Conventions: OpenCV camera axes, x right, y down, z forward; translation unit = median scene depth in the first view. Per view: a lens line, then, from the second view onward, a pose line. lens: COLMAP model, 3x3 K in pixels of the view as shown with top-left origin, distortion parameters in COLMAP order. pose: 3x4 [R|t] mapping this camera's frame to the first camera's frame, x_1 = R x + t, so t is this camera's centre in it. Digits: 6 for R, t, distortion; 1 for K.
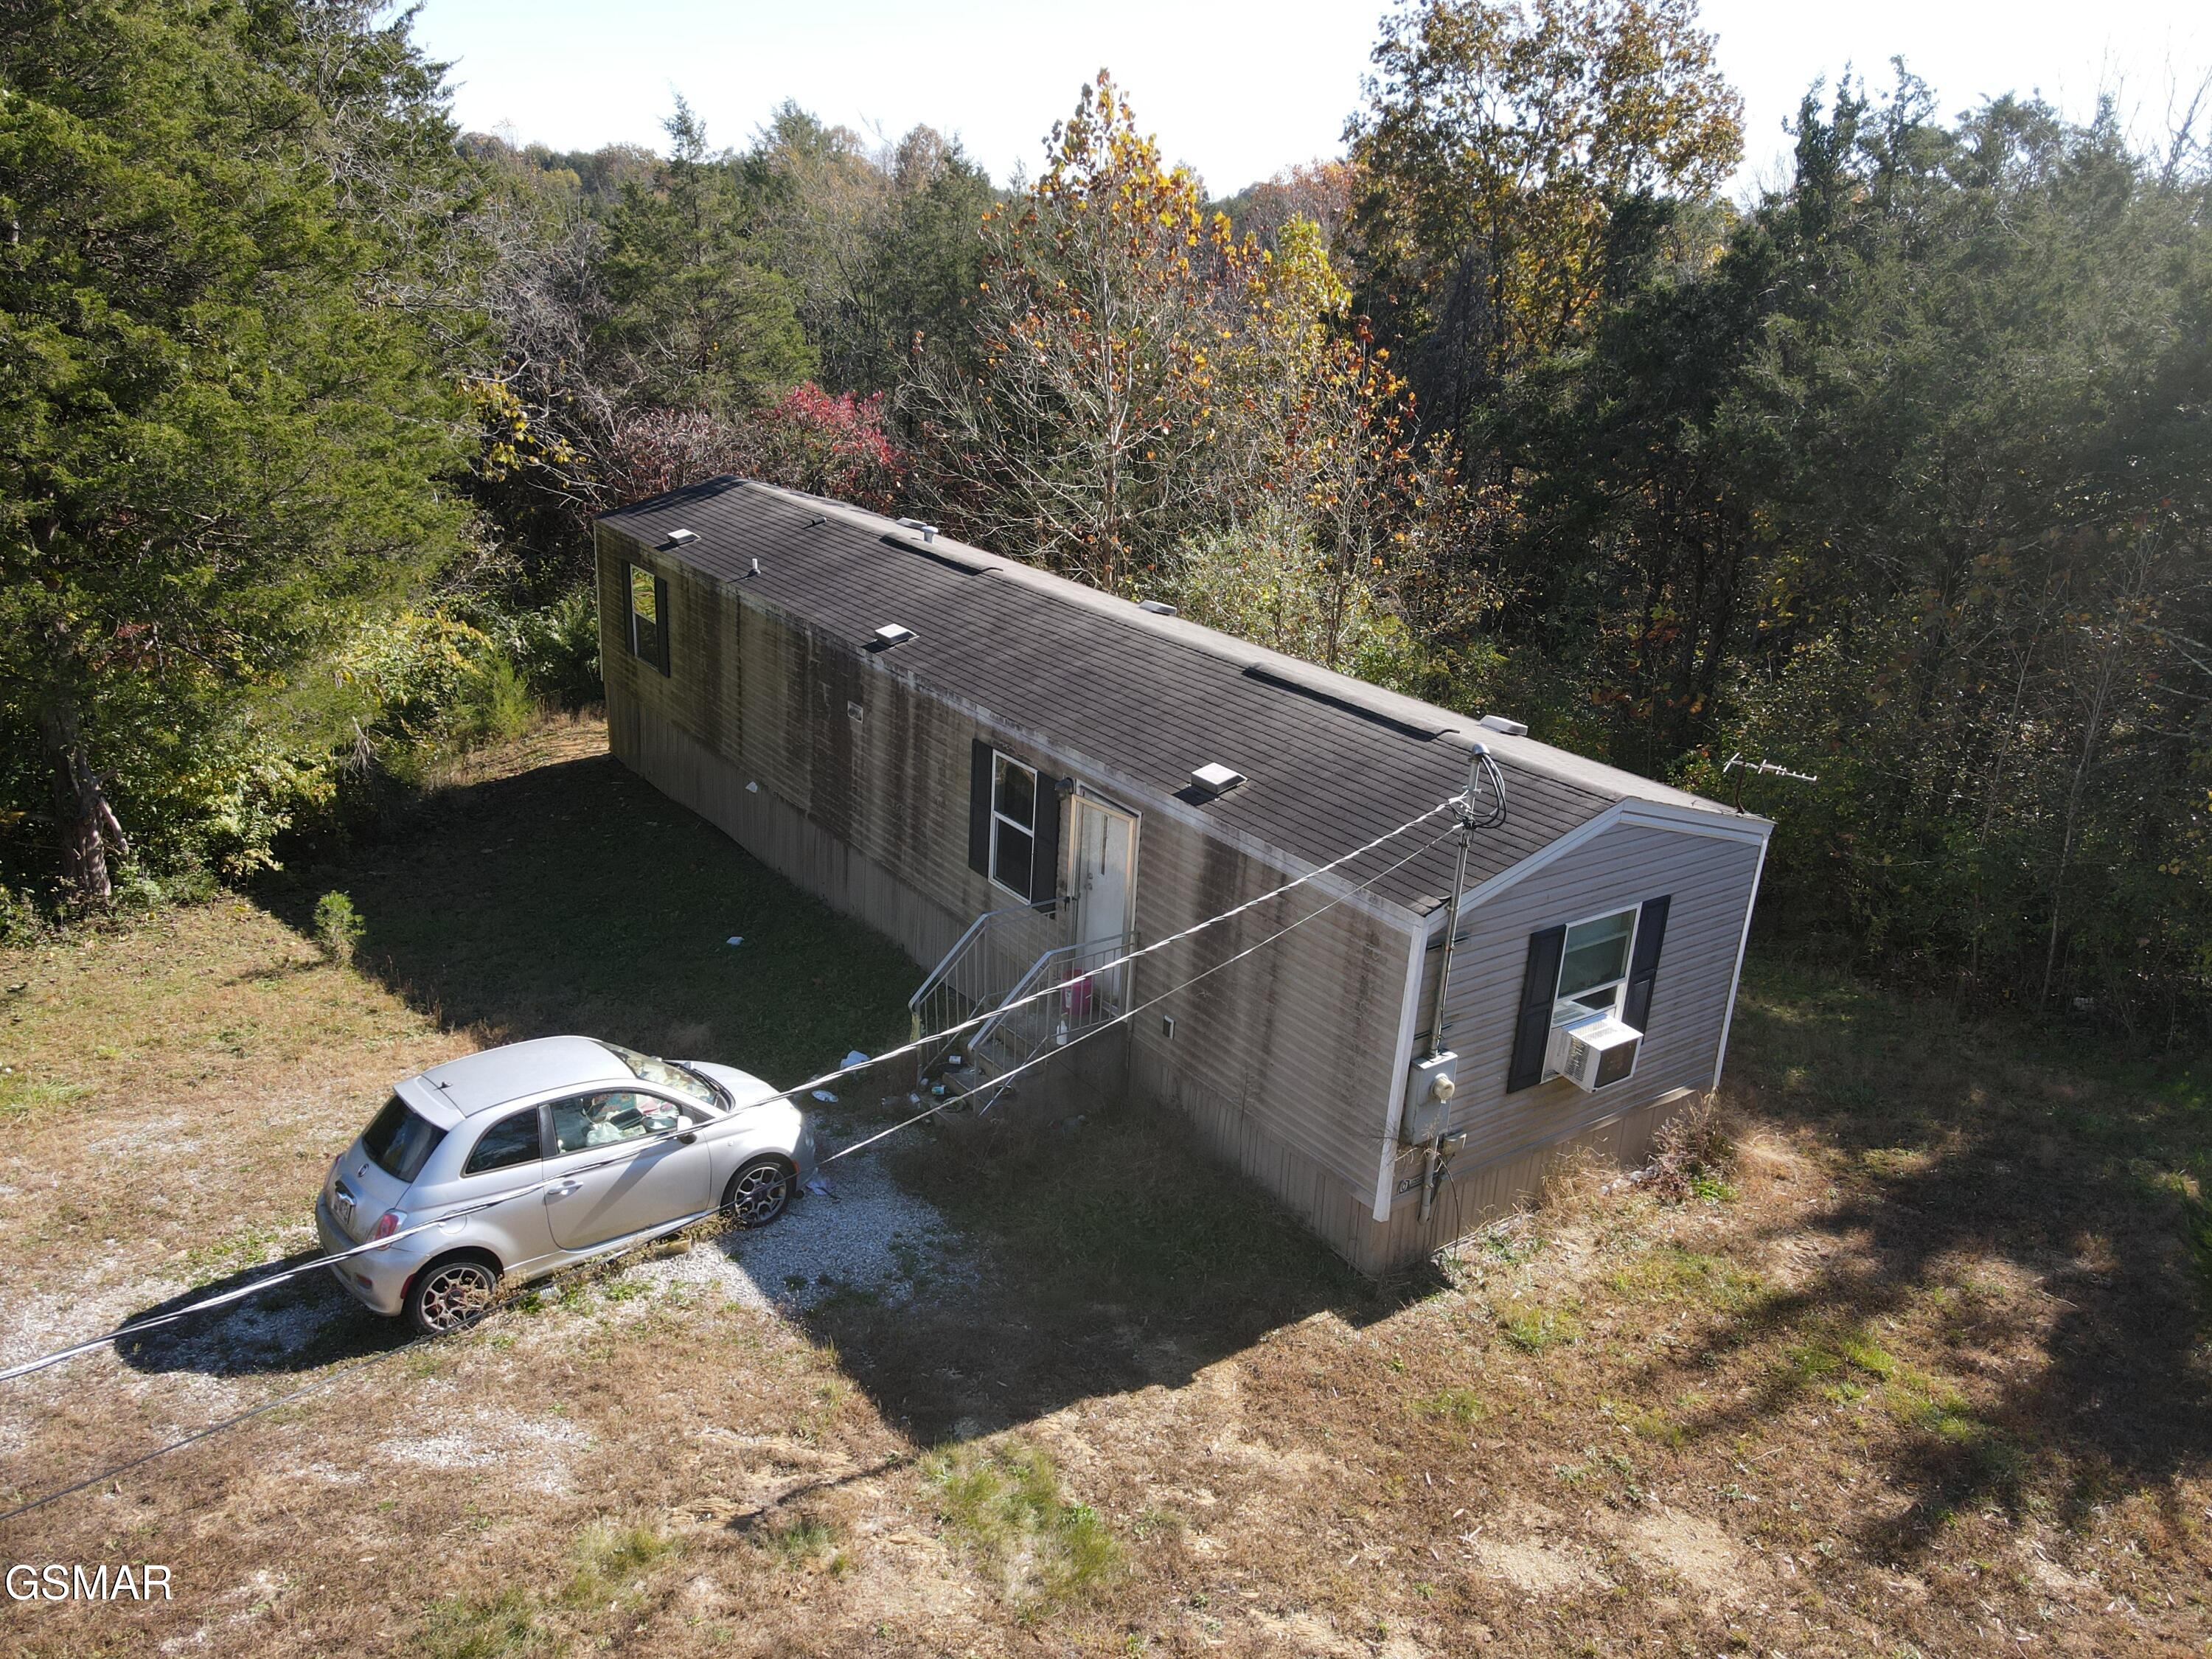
lens RADIAL K [[1580.3, 0, 1105.4], [0, 1580.3, 830.4], [0, 0, 1]] dist [0.005488, 0.011728]
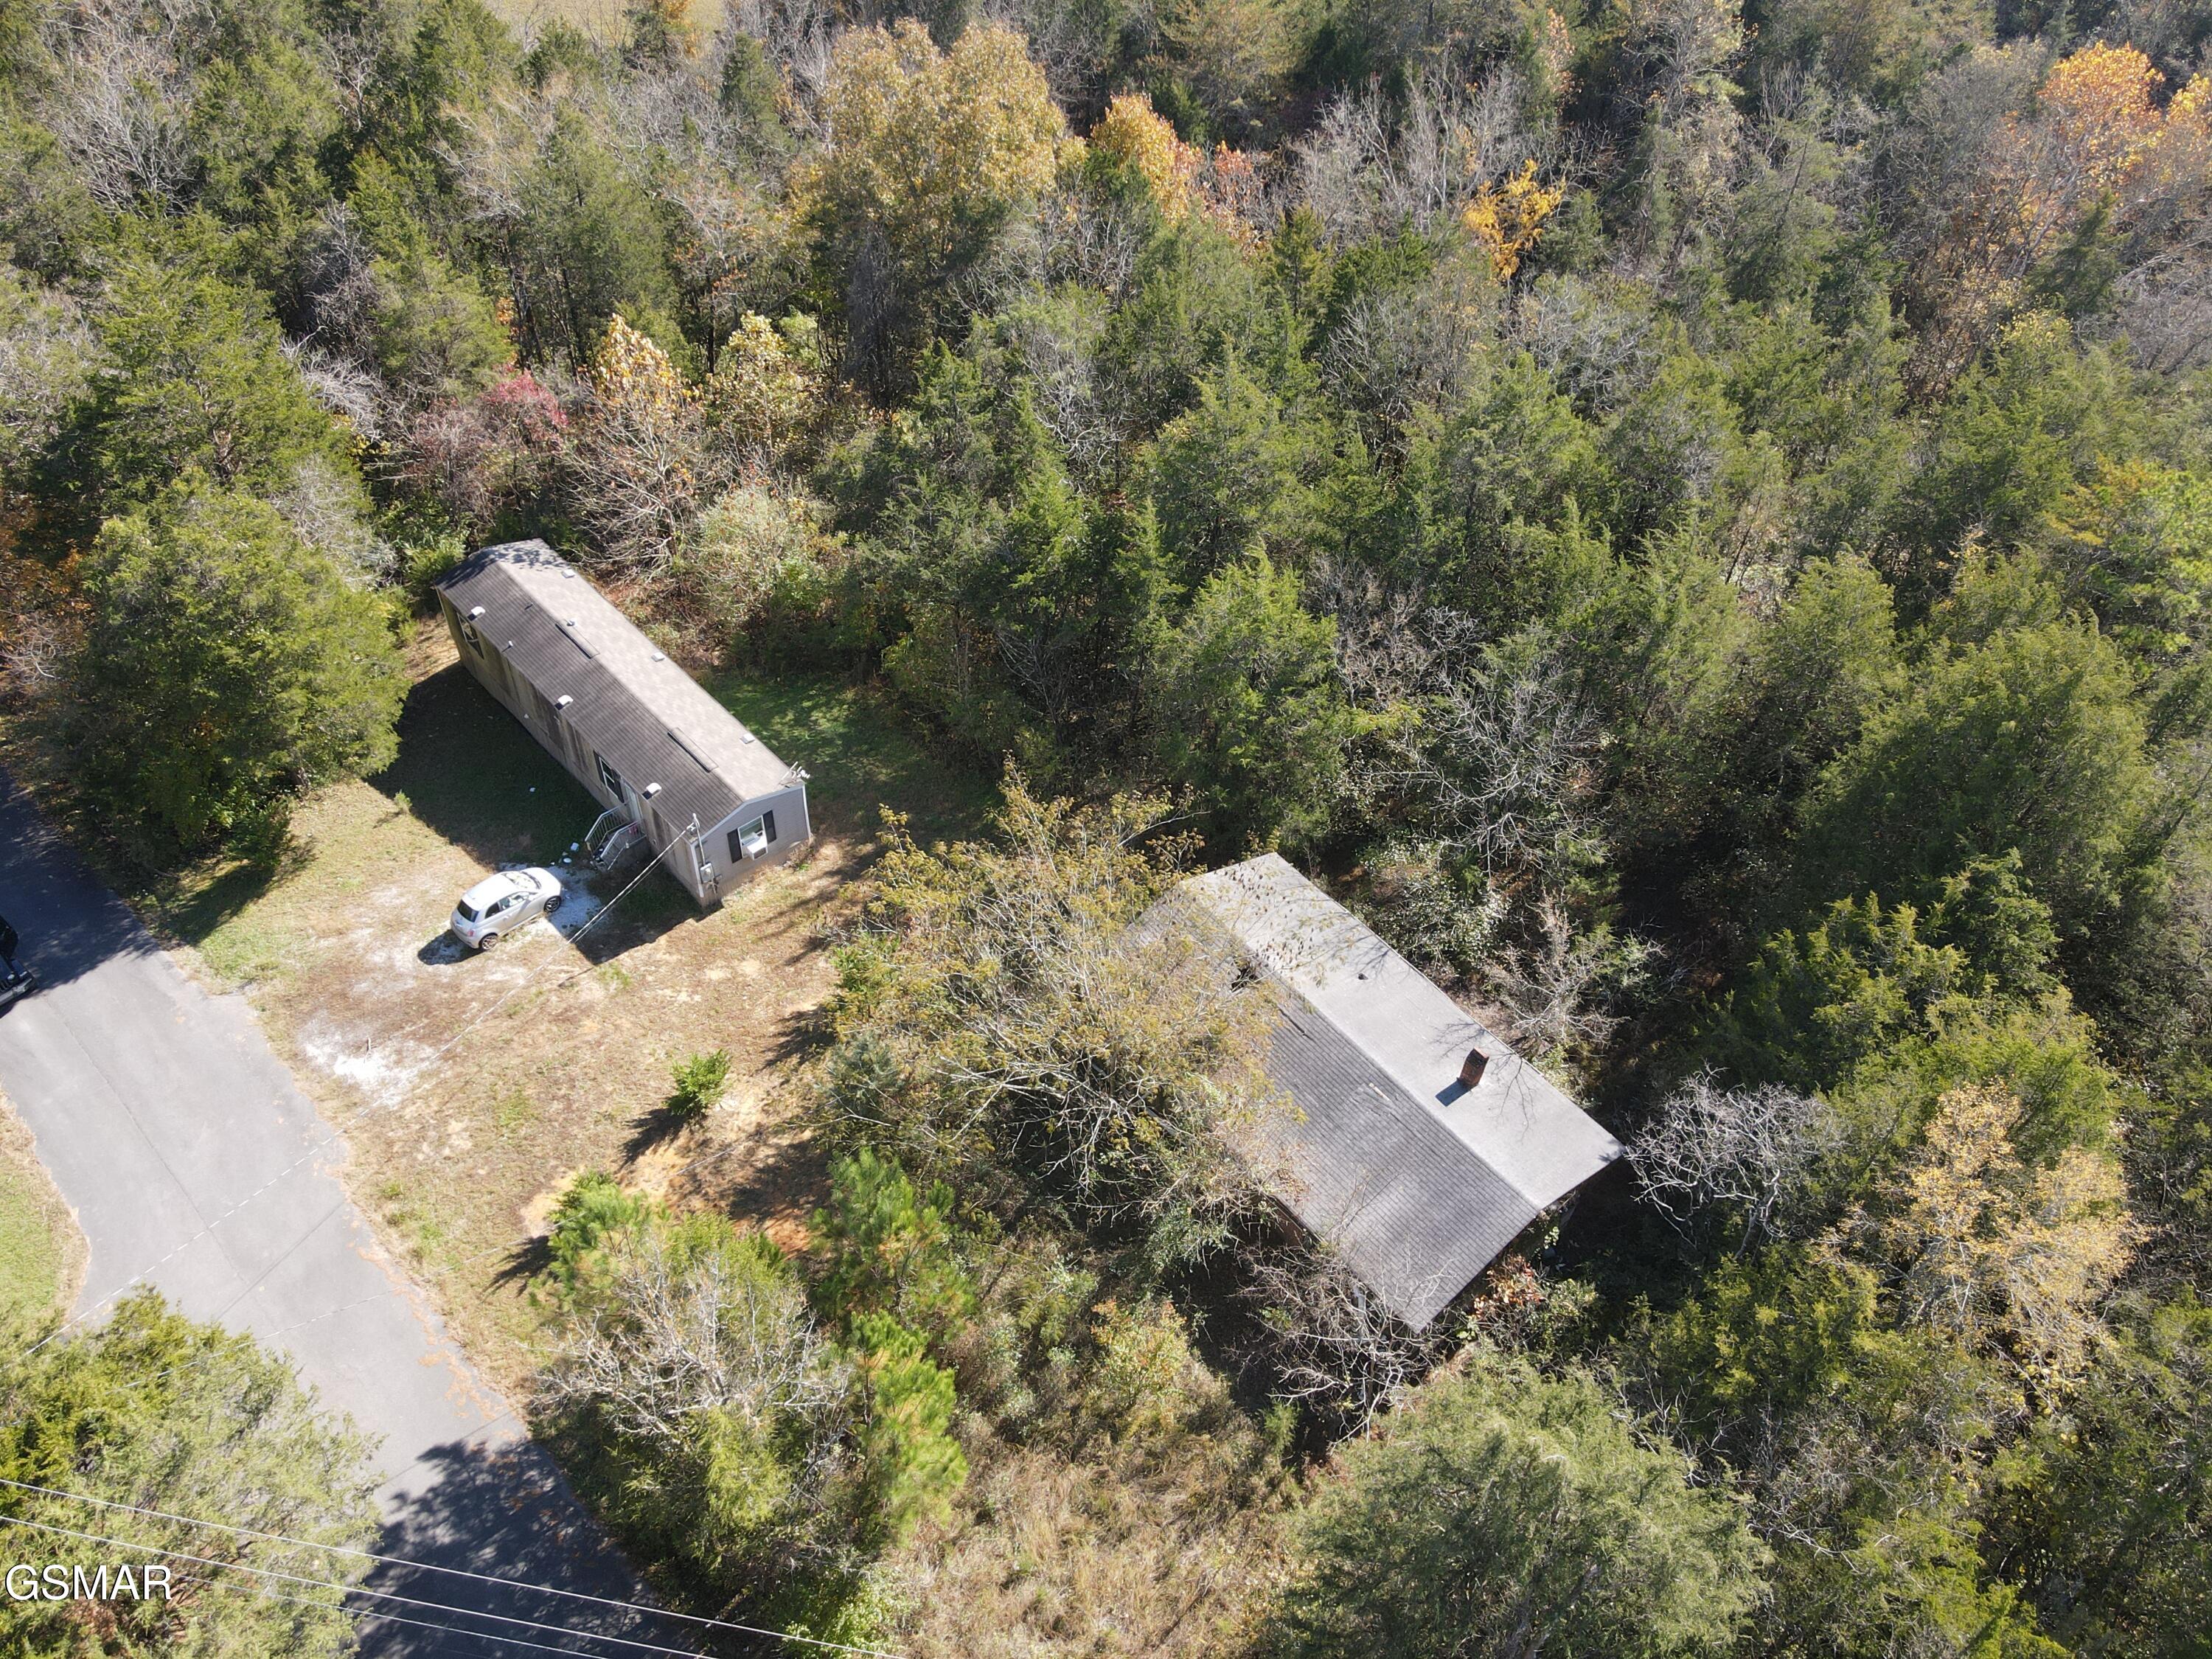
lens RADIAL K [[1580.3, 0, 1096.2], [0, 1580.3, 824.5], [0, 0, 1]] dist [0.005488, 0.011728]
pose [[0.993328, -0.096261, 0.063501, 1.047628], [0.057654, 0.891438, 0.449461, -1.909825], [-0.099873, -0.442801, 0.891040, -3.017626]]
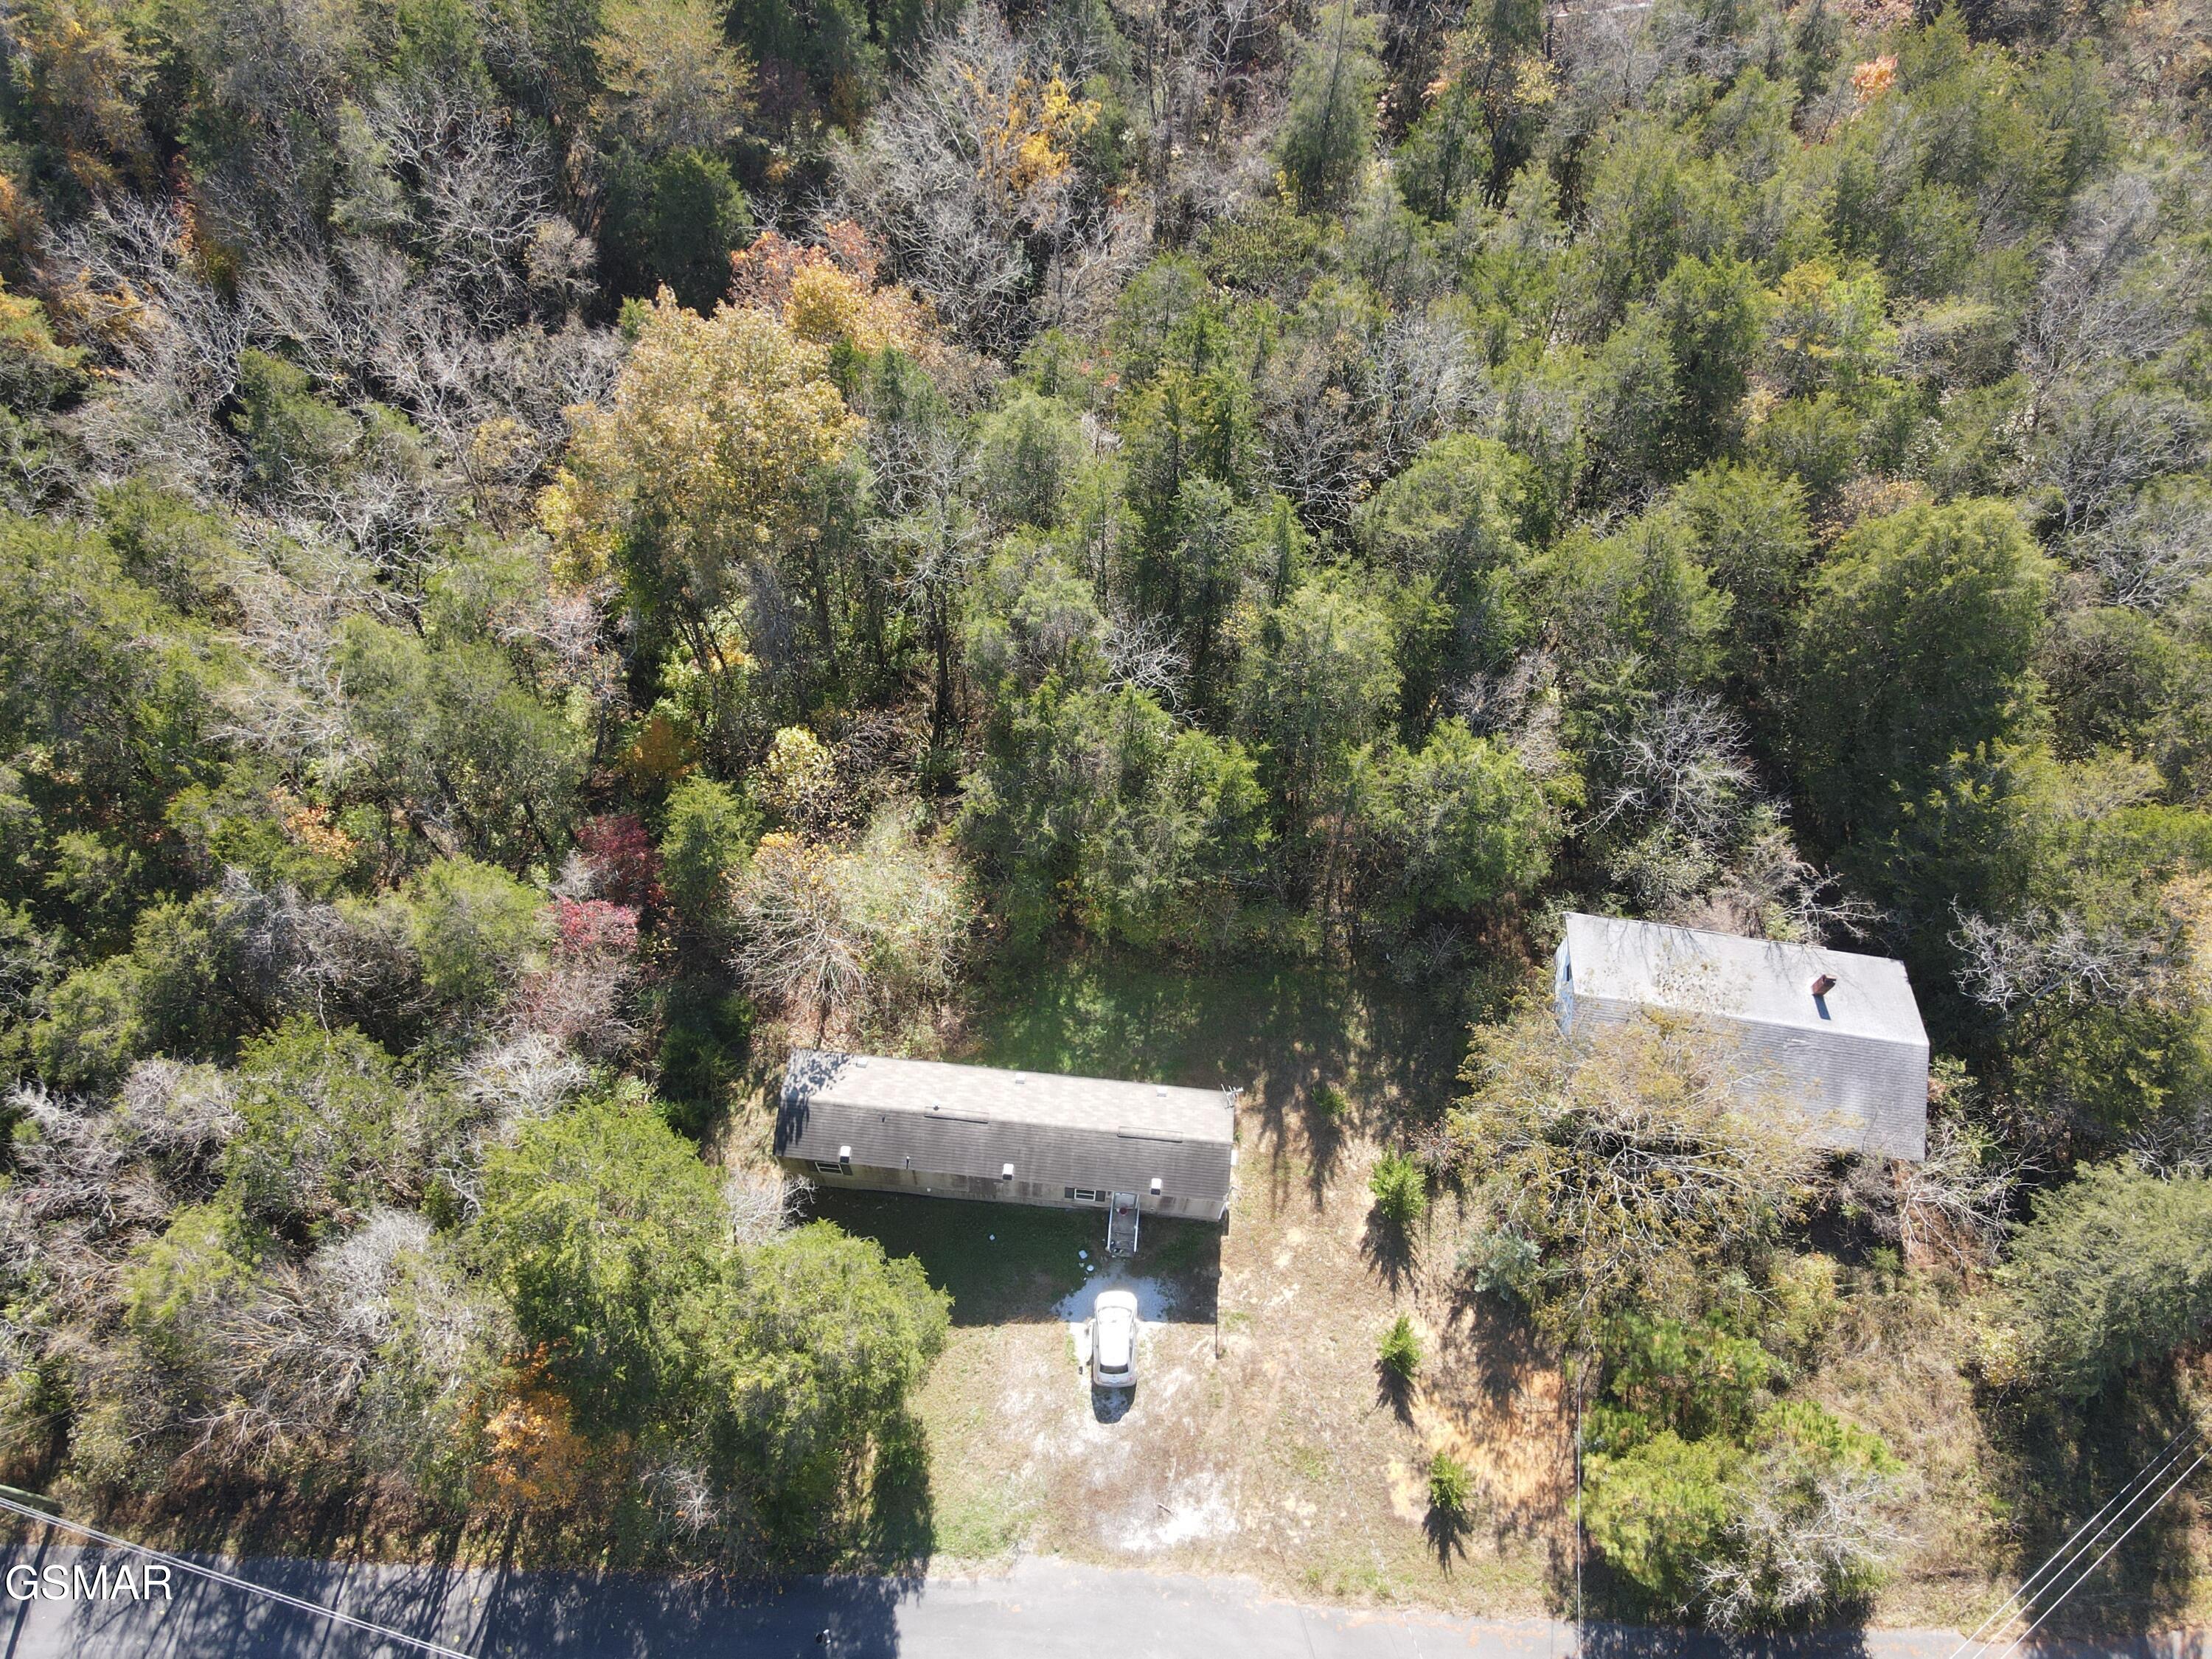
lens RADIAL K [[1580.3, 0, 1107.9], [0, 1580.3, 826.8], [0, 0, 1]] dist [0.005488, 0.011728]
pose [[0.663697, -0.685170, 0.300078, -0.793066], [0.277300, 0.597967, 0.752024, -4.798295], [-0.694701, -0.415904, 0.586868, -1.314122]]
